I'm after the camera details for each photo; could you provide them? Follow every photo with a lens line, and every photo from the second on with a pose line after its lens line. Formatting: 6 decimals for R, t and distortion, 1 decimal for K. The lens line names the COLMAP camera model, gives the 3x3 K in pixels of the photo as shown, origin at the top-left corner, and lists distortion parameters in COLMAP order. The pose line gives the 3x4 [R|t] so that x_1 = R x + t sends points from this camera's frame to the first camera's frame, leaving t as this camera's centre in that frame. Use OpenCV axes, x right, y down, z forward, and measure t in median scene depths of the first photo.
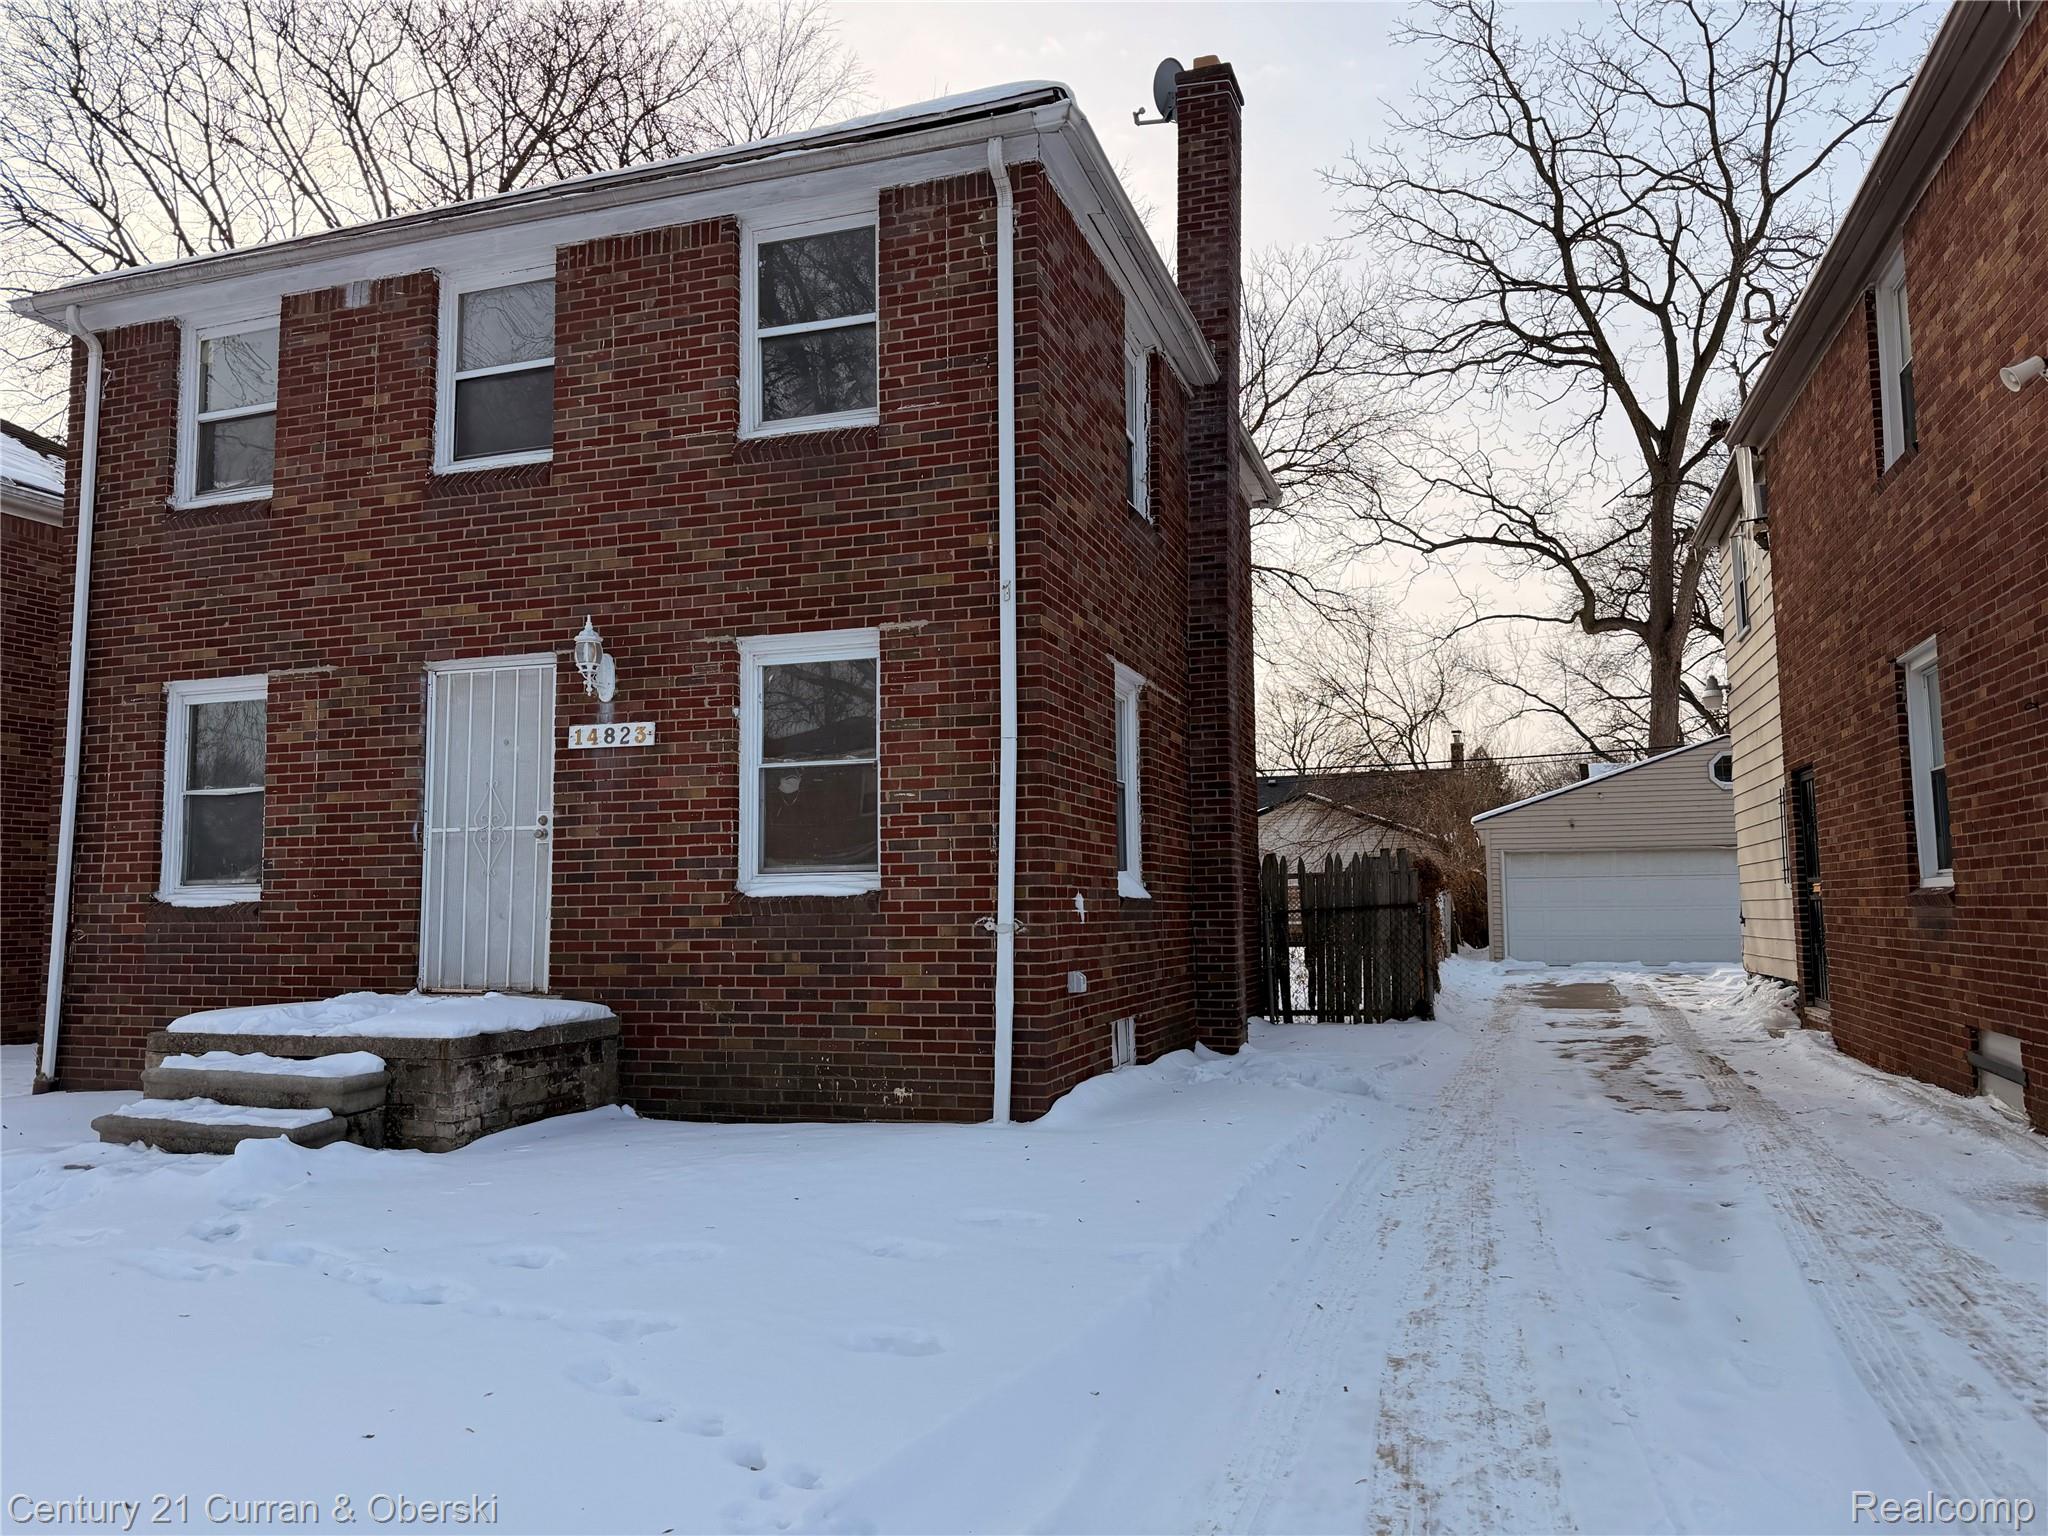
lens RADIAL K [[1402.5, 0, 1012.2], [0, 1402.5, 787.4], [0, 0, 1]] dist [0.164297, -0.229004]
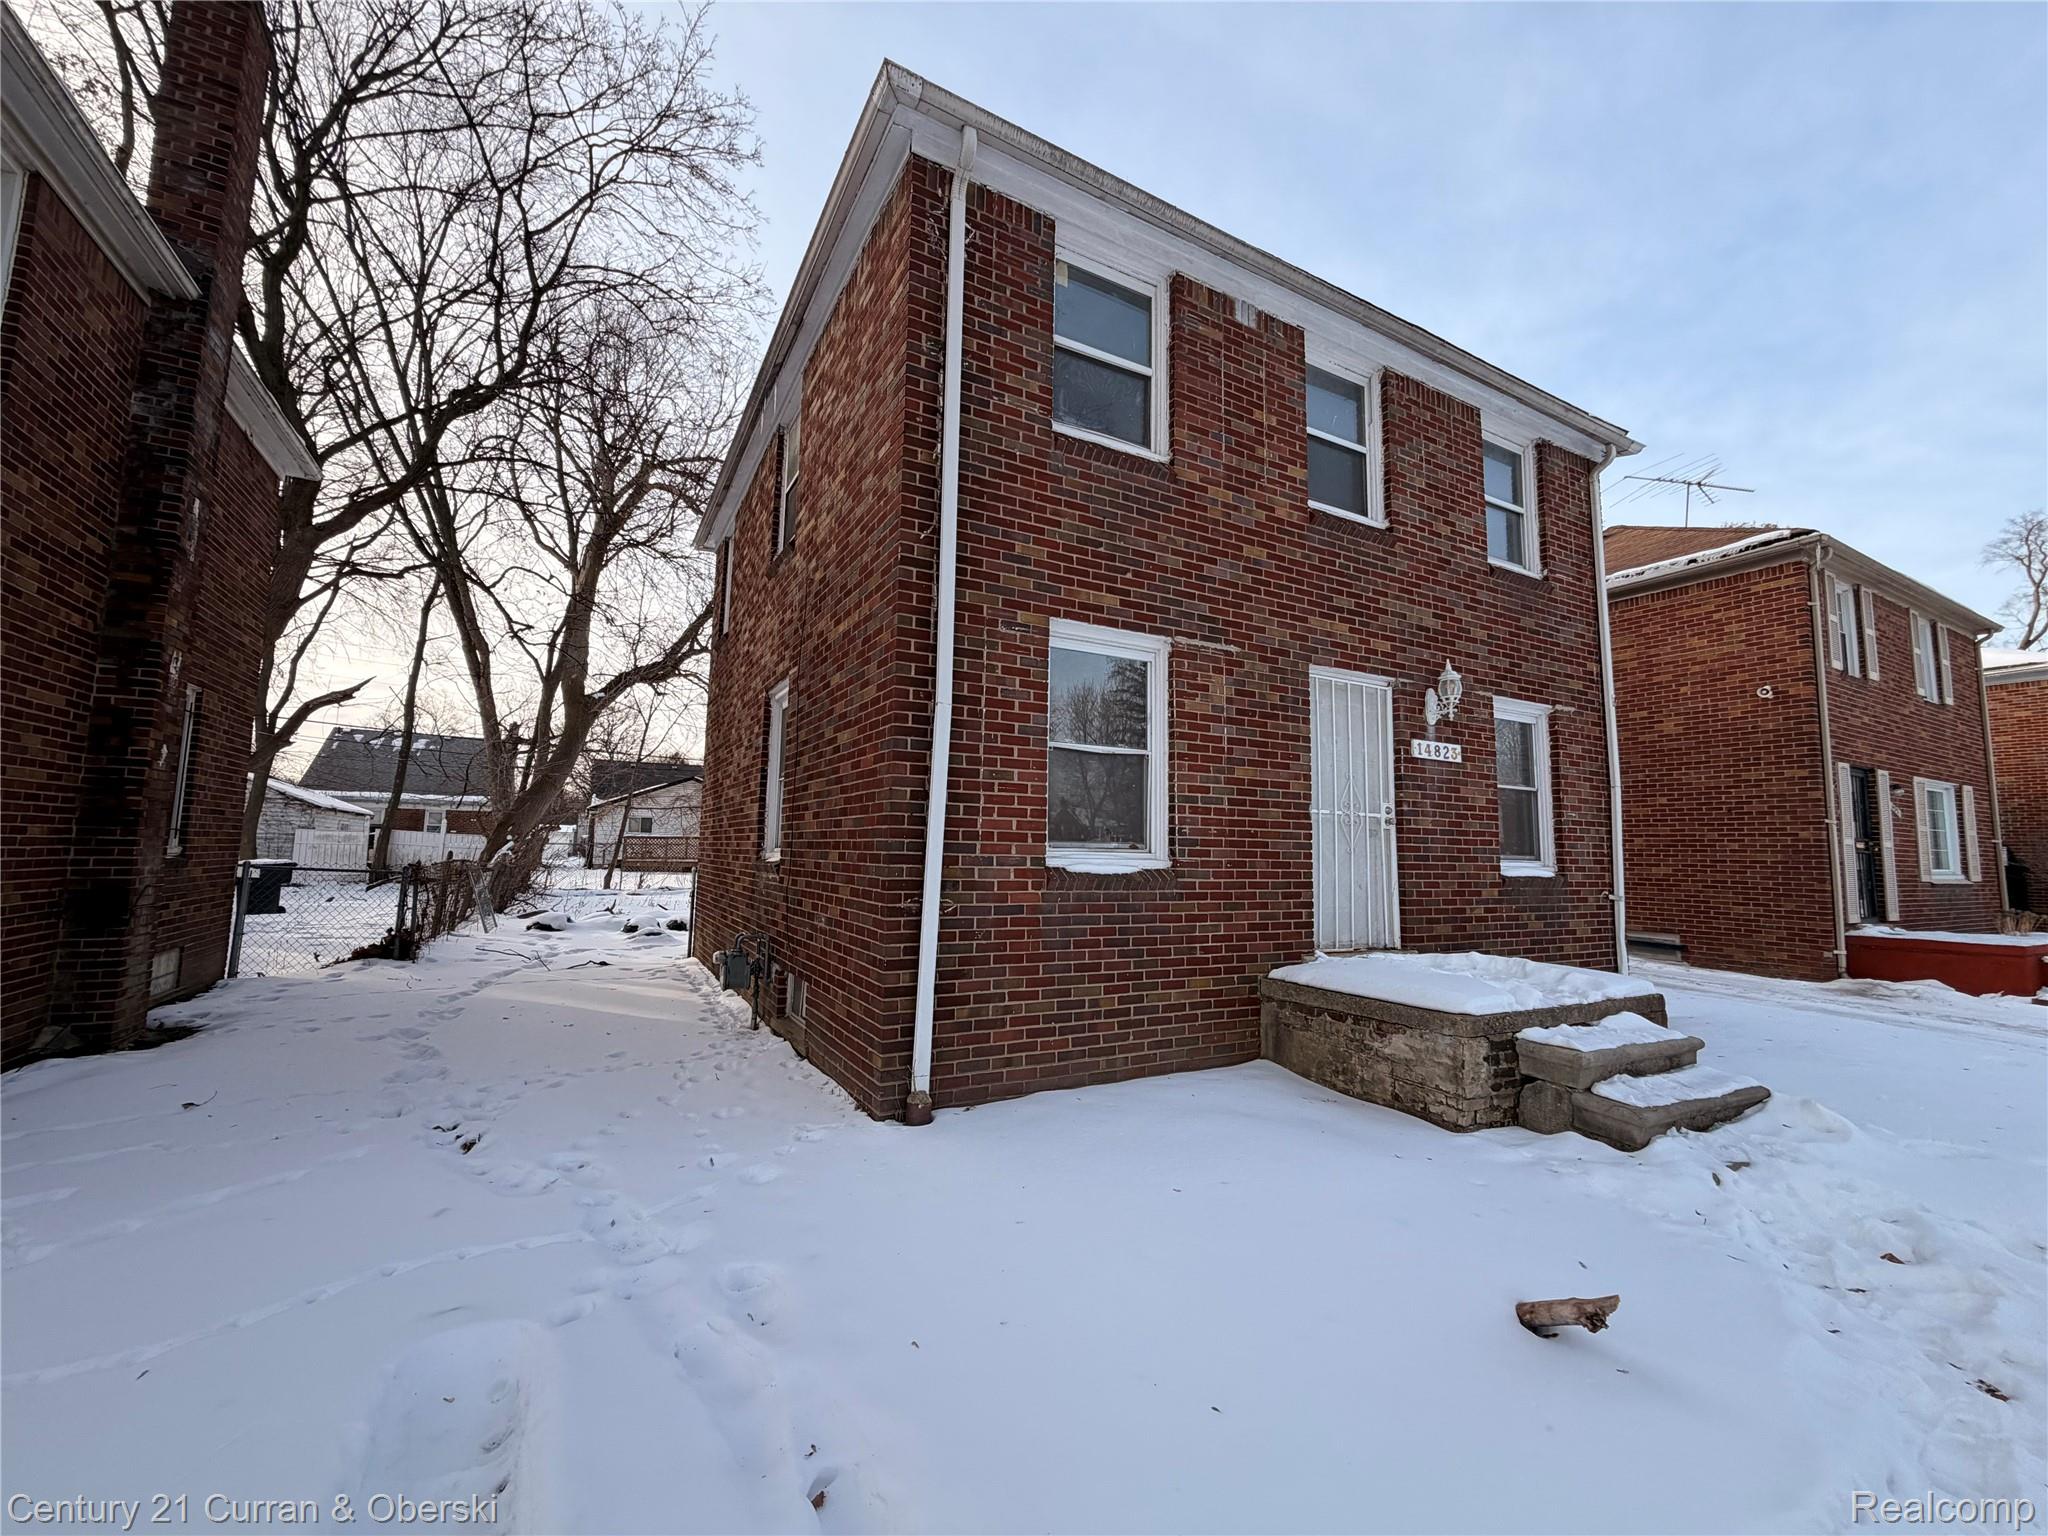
lens RADIAL K [[806.0, 0, 1024.0], [0, 806.0, 768.0], [0, 0, 1]] dist [0.017918, 0.000153]
pose [[0.666252, 0.098703, 0.739166, -1.075277], [-0.091637, 0.994526, -0.050204, 0.051246], [-0.740075, -0.034287, 0.671650, 0.763352]]
